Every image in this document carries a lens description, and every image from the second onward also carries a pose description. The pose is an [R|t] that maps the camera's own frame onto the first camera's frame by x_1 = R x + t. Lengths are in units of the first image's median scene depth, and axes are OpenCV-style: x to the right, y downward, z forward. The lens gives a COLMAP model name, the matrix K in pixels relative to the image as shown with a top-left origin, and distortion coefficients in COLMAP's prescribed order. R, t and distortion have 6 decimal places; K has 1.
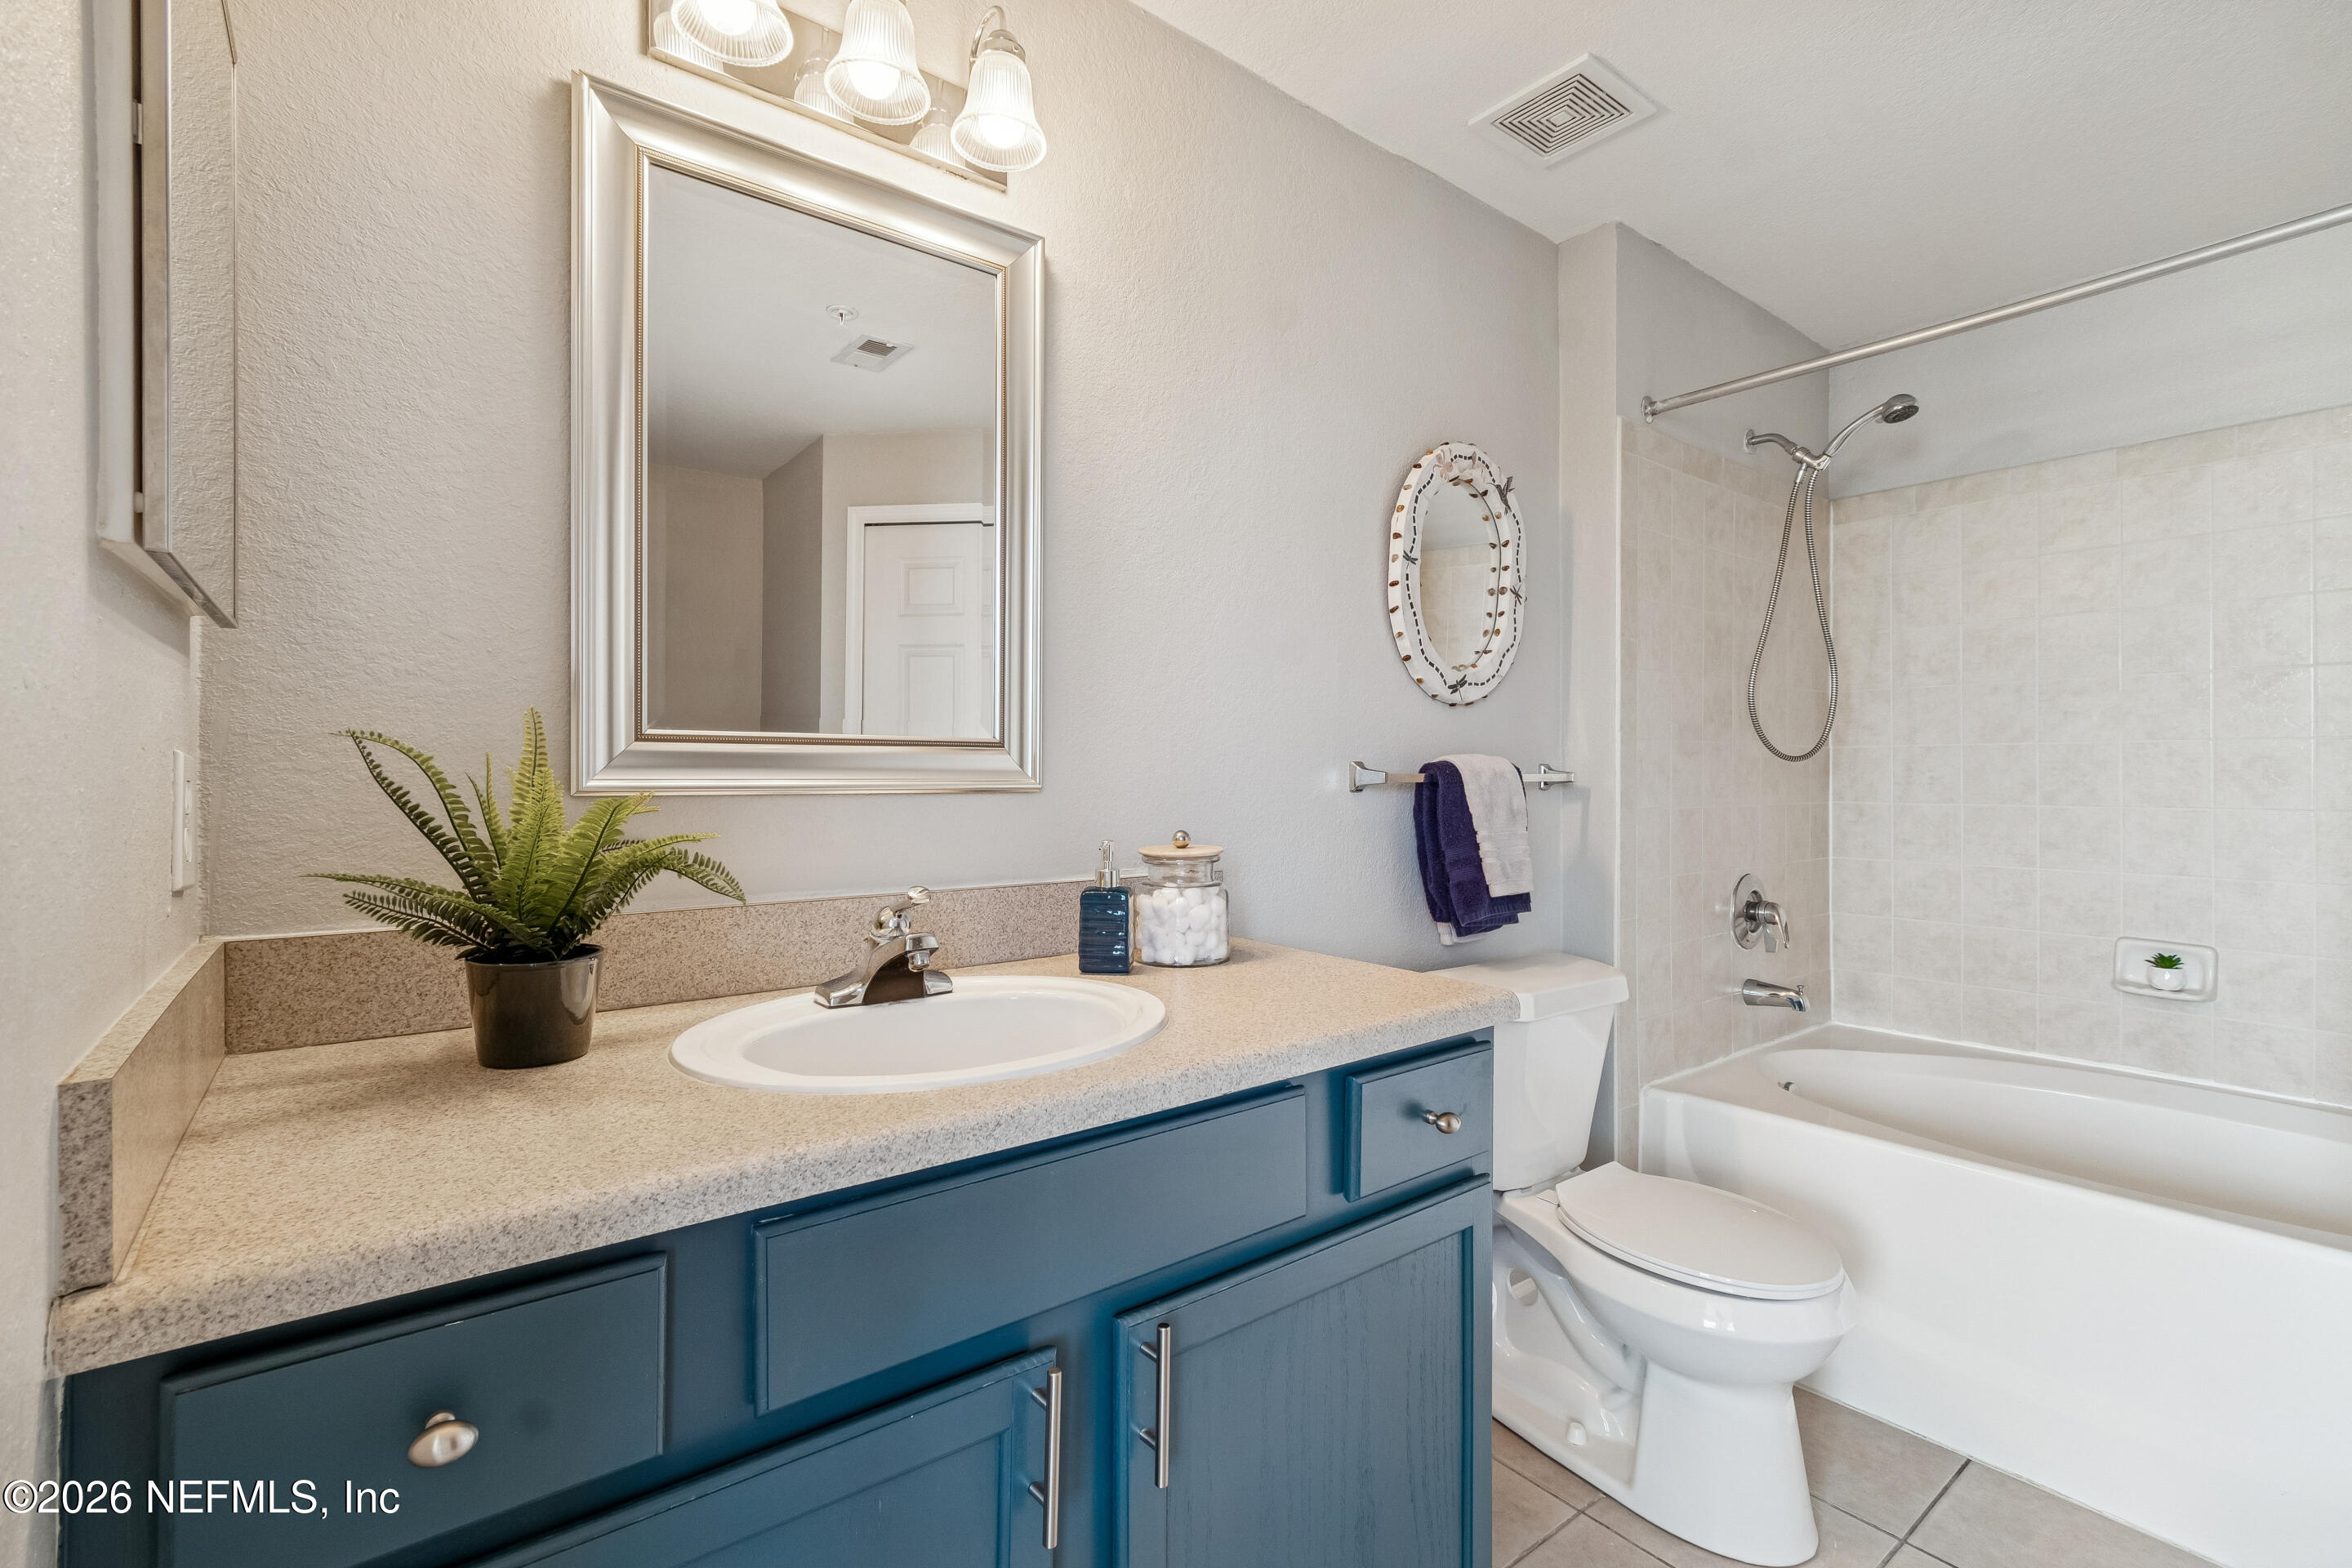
lens RADIAL K [[1049.3, 0, 1165.0], [0, 1049.3, 768.6], [0, 0, 1]] dist [0.003779, -0.001213]
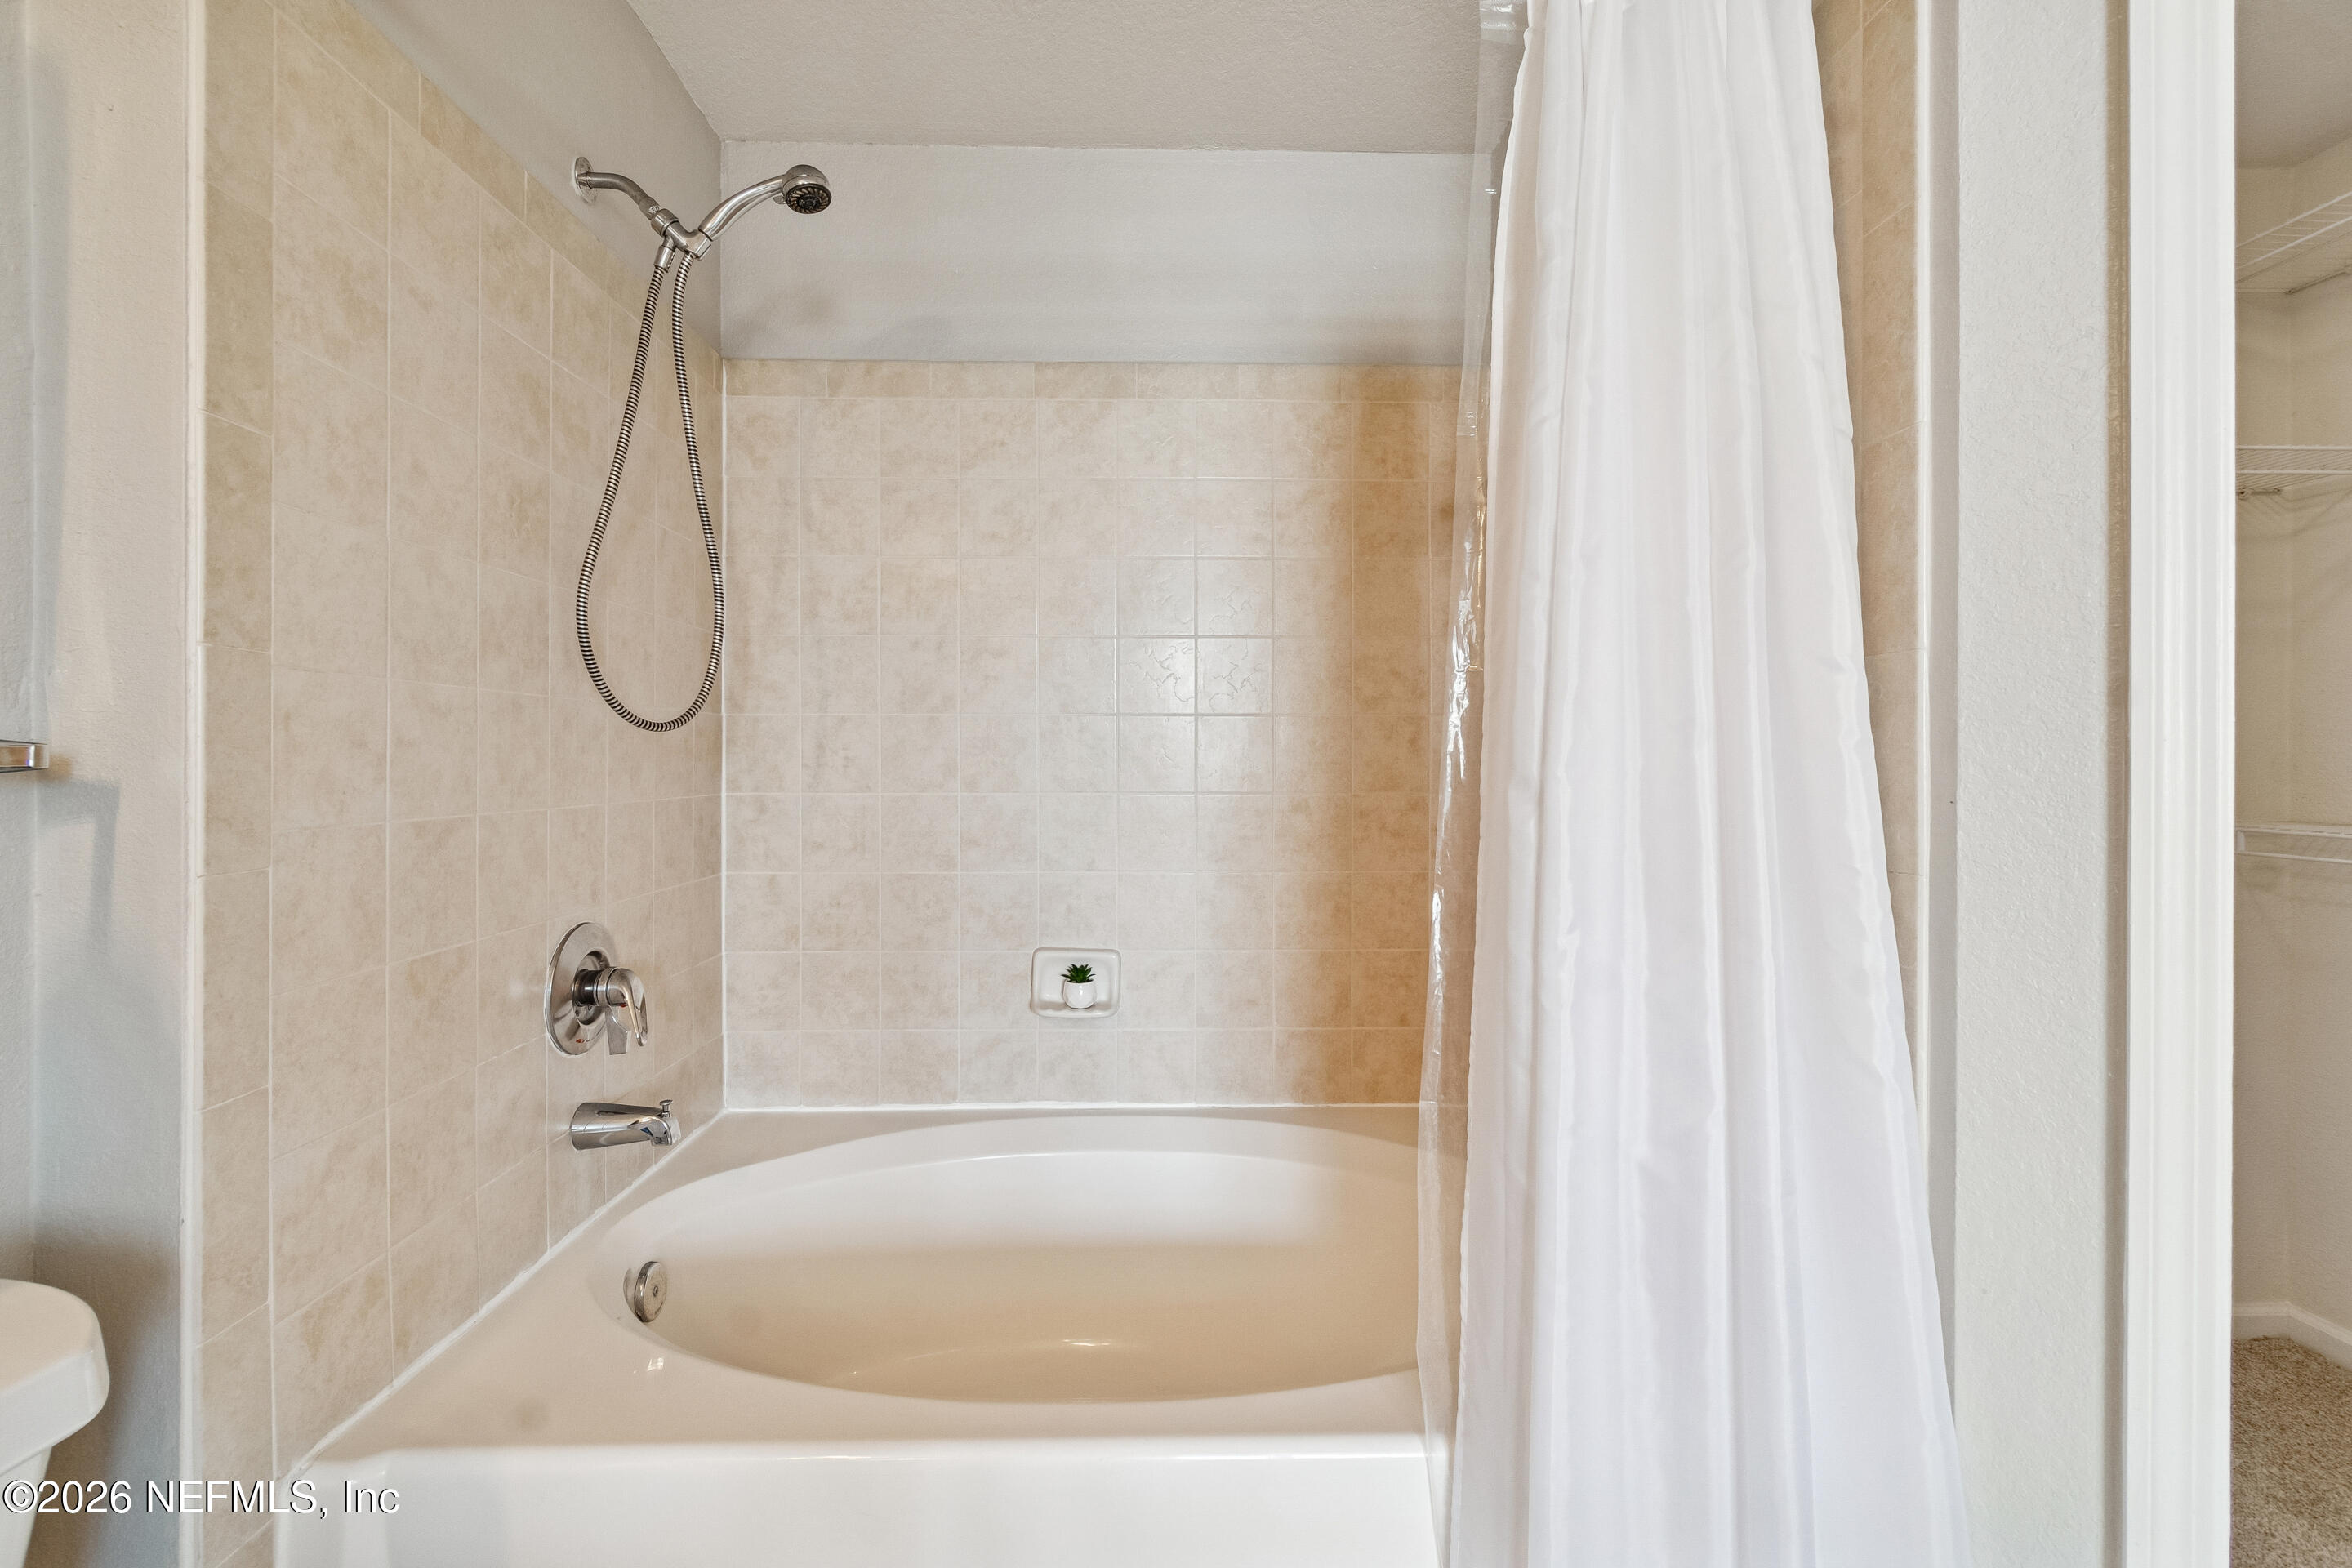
lens RADIAL K [[1049.3, 0, 1170.7], [0, 1049.3, 767.4], [0, 0, 1]] dist [0.003779, -0.001213]
pose [[0.593948, -0.007381, 0.804469, 0.288104], [-0.004305, 0.999914, 0.012352, 0.005307], [-0.804492, -0.010800, 0.593866, 0.402332]]
